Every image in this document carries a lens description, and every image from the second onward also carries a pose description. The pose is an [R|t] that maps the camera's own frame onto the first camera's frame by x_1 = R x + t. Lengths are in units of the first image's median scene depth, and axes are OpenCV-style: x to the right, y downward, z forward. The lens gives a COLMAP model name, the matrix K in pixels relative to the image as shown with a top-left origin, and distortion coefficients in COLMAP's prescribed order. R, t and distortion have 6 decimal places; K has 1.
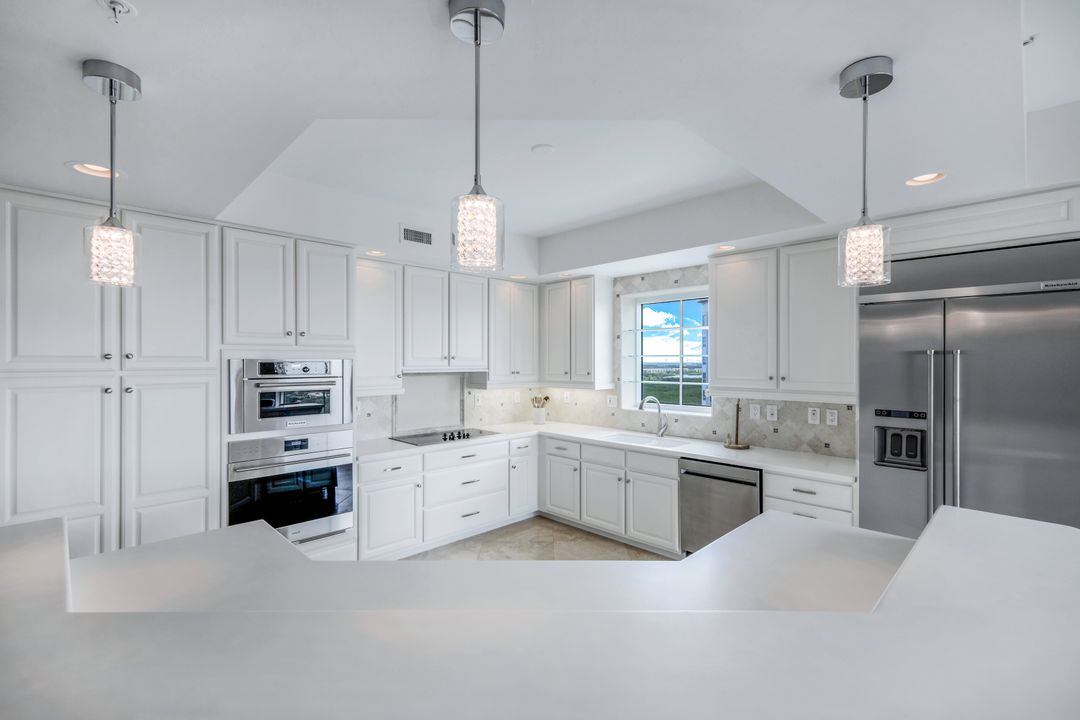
lens RADIAL K [[475.9, 0, 541.5], [0, 475.9, 358.9], [0, 0, 1]] dist [-0.000351, 0.001367]
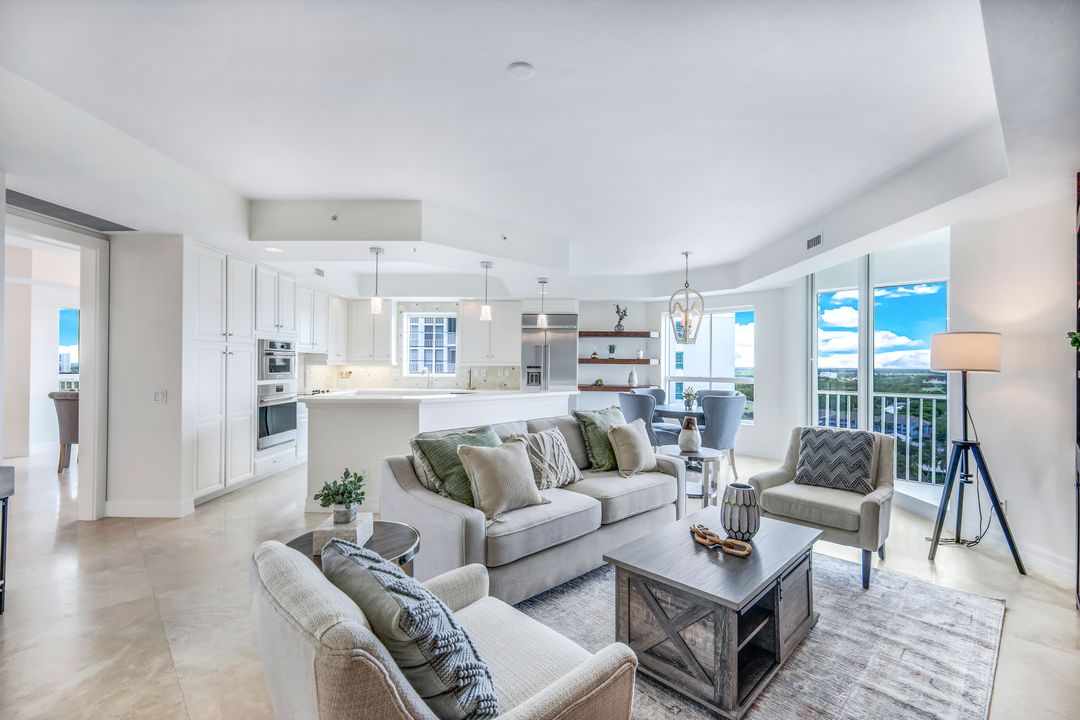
lens RADIAL K [[475.9, 0, 548.4], [0, 475.9, 361.9], [0, 0, 1]] dist [-0.000351, 0.001367]
pose [[0.714445, 0.006321, 0.699663, -0.799002], [-0.008699, 0.999962, -0.000151, 0.054927], [-0.699638, -0.005978, 0.714473, -0.750025]]
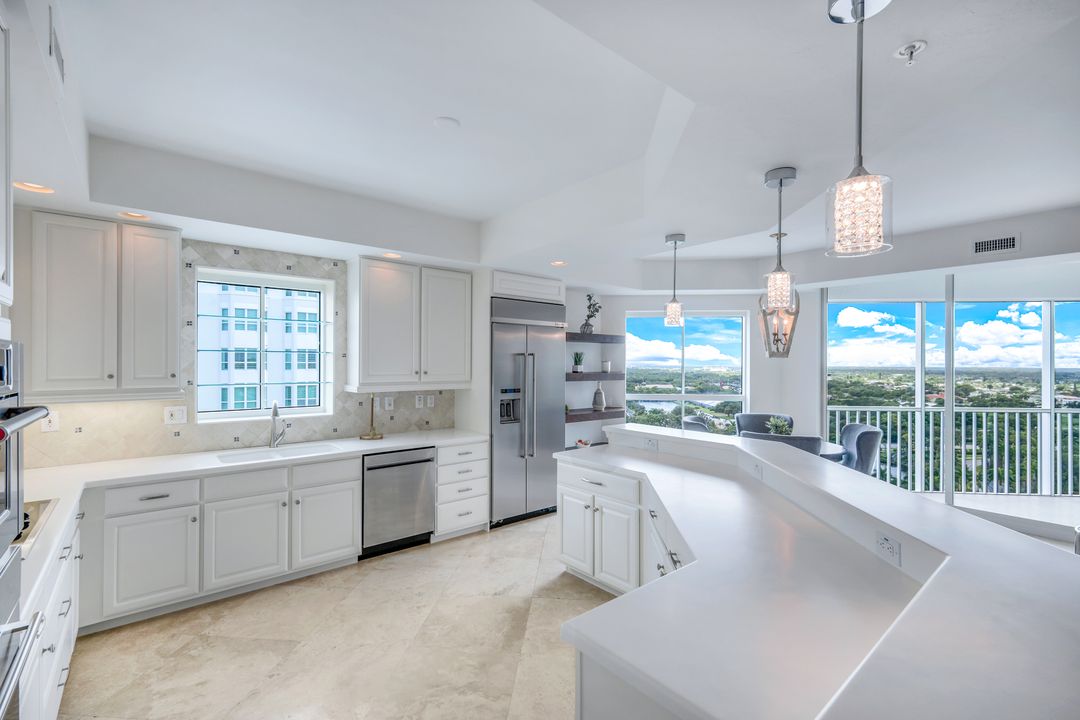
lens RADIAL K [[475.9, 0, 546.9], [0, 475.9, 361.0], [0, 0, 1]] dist [-0.000351, 0.001367]
pose [[0.068773, 0.005103, 0.997619, -0.599481], [-0.005710, 0.999973, -0.004721, 0.012256], [-0.997616, -0.005371, 0.068800, 0.495667]]
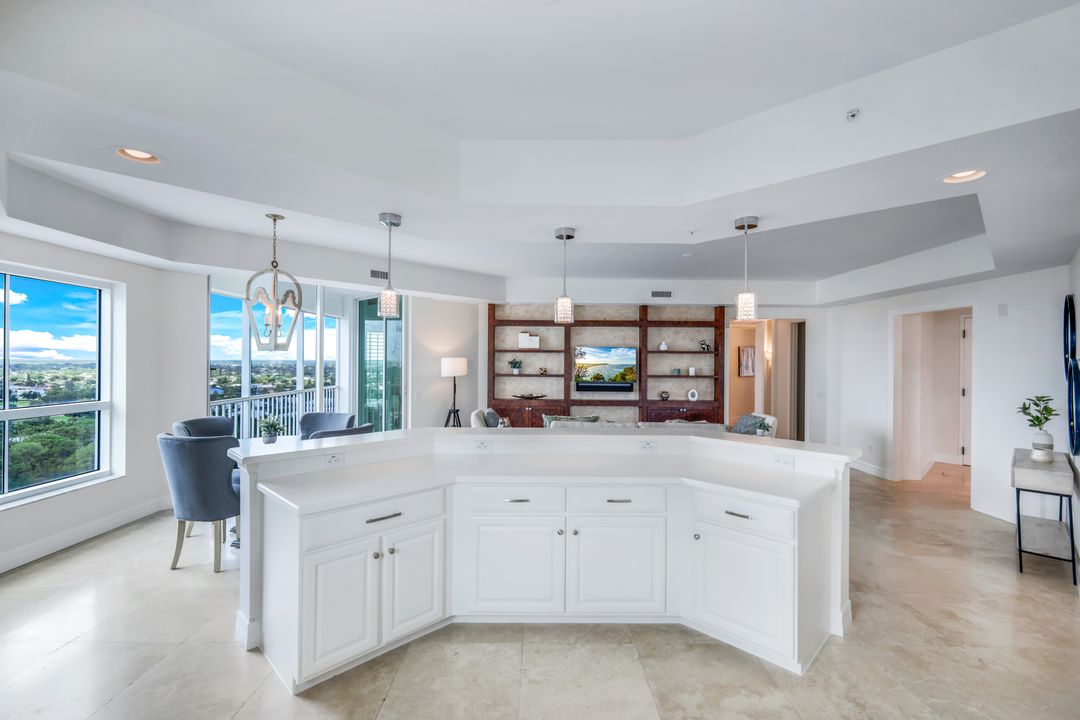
lens RADIAL K [[475.9, 0, 541.9], [0, 475.9, 360.1], [0, 0, 1]] dist [-0.000351, 0.001367]
pose [[-0.999959, -0.007705, -0.004759, -0.001286], [-0.007687, 0.999964, -0.003701, 0.012817], [0.004787, -0.003664, -0.999982, 1.061233]]
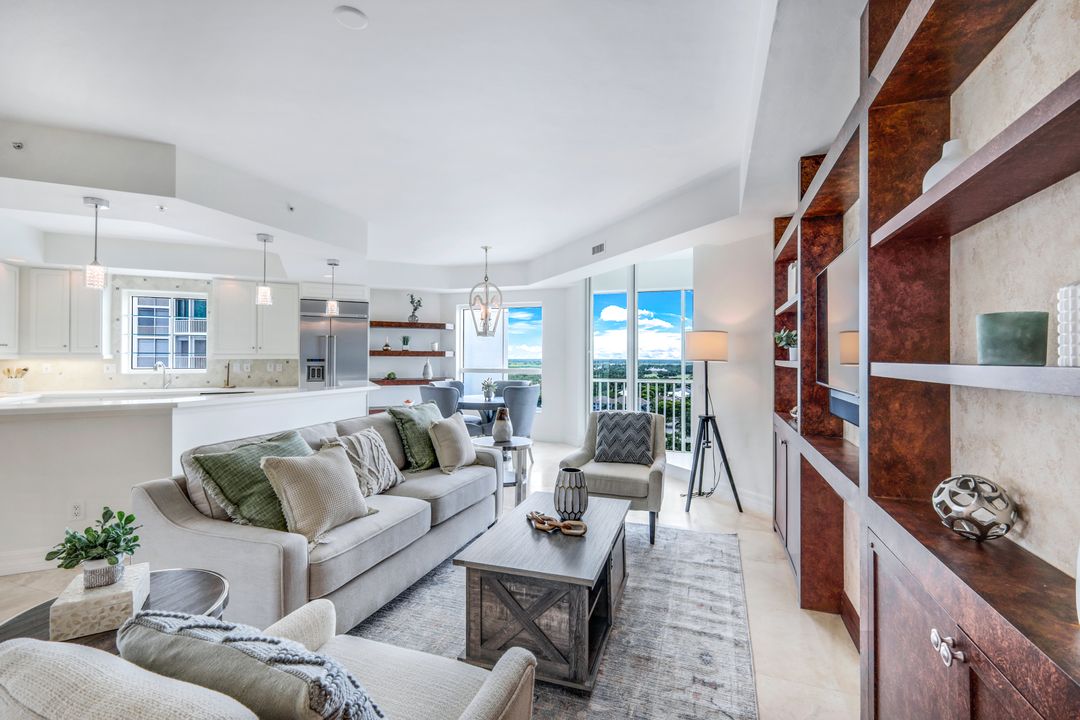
lens RADIAL K [[475.9, 0, 543.4], [0, 475.9, 354.3], [0, 0, 1]] dist [-0.000351, 0.001367]
pose [[0.324661, 0.005270, 0.945816, -0.832544], [-0.006505, 0.999973, -0.003339, 0.055497], [-0.945808, -0.005069, 0.324687, -0.648226]]
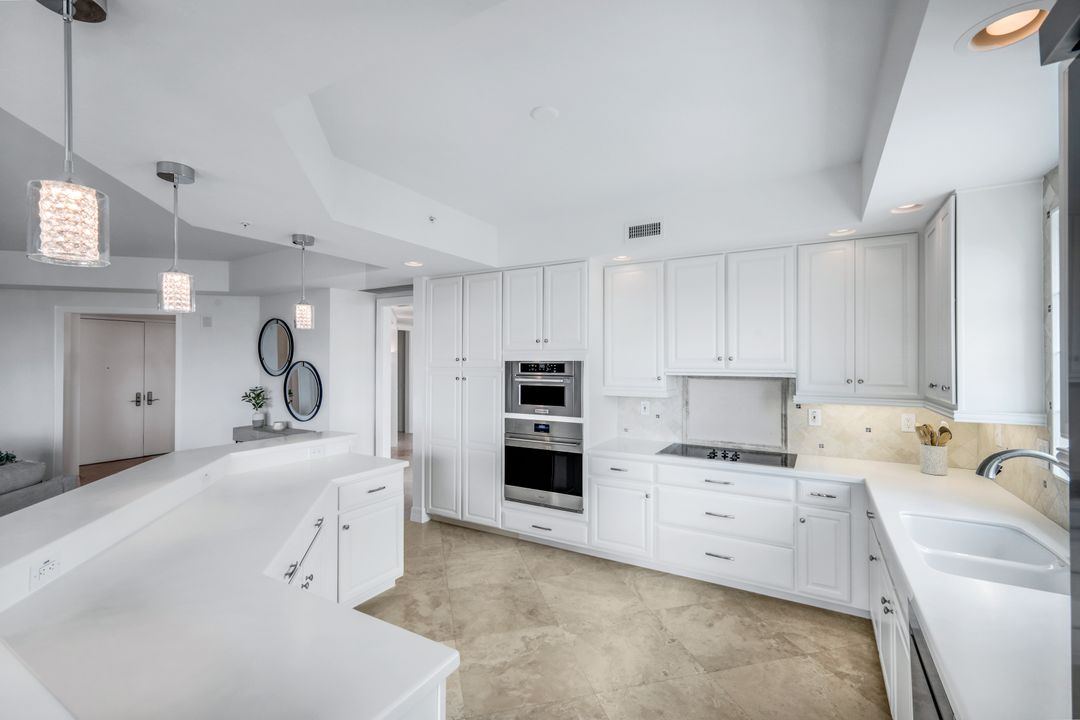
lens RADIAL K [[475.9, 0, 544.7], [0, 475.9, 357.2], [0, 0, 1]] dist [-0.000351, 0.001367]
pose [[0.255636, -0.007938, -0.966741, 0.549374], [0.002737, 0.999968, -0.007487, 0.000485], [0.966769, -0.000732, 0.255649, 0.521677]]
